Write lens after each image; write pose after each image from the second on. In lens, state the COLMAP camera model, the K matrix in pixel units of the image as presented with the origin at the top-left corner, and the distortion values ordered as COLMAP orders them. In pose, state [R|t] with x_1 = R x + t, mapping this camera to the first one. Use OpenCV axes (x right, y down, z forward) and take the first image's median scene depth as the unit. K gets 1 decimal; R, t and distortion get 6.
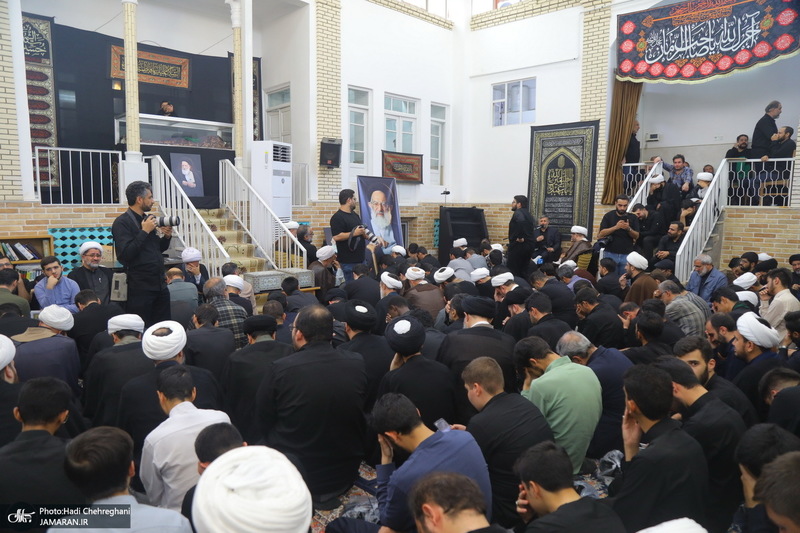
lens RADIAL K [[562.3, 0, 400.0], [0, 562.3, 266.5], [0, 0, 1]] dist [-0.108331, 0.086988]
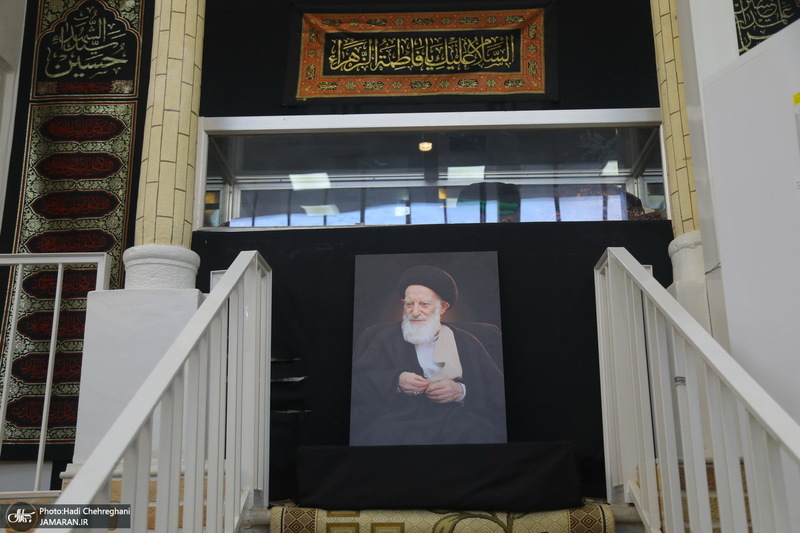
lens RADIAL K [[864.9, 0, 400.0], [0, 864.9, 266.5], [0, 0, 1]] dist [0.005444, 0.005249]
pose [[0.692009, -0.221254, -0.687146, -0.162763], [-0.063340, 0.929592, -0.363107, -0.074562], [0.719104, 0.294797, 0.629272, 0.784005]]
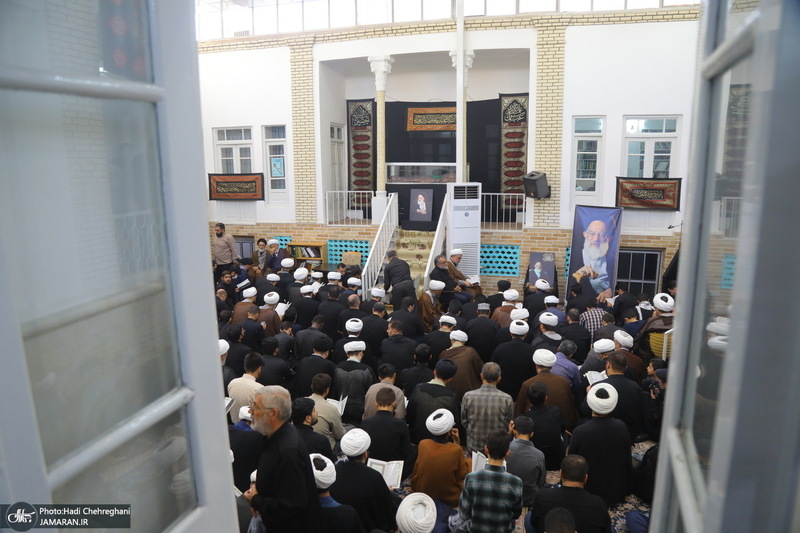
lens RADIAL K [[562.3, 0, 400.0], [0, 562.3, 266.5], [0, 0, 1]] dist [-0.108331, 0.086988]
pose [[0.501259, 0.149964, -0.852203, 0.796877], [-0.084677, 0.988642, 0.124167, -0.183721], [0.861144, 0.009922, 0.508264, 0.253899]]
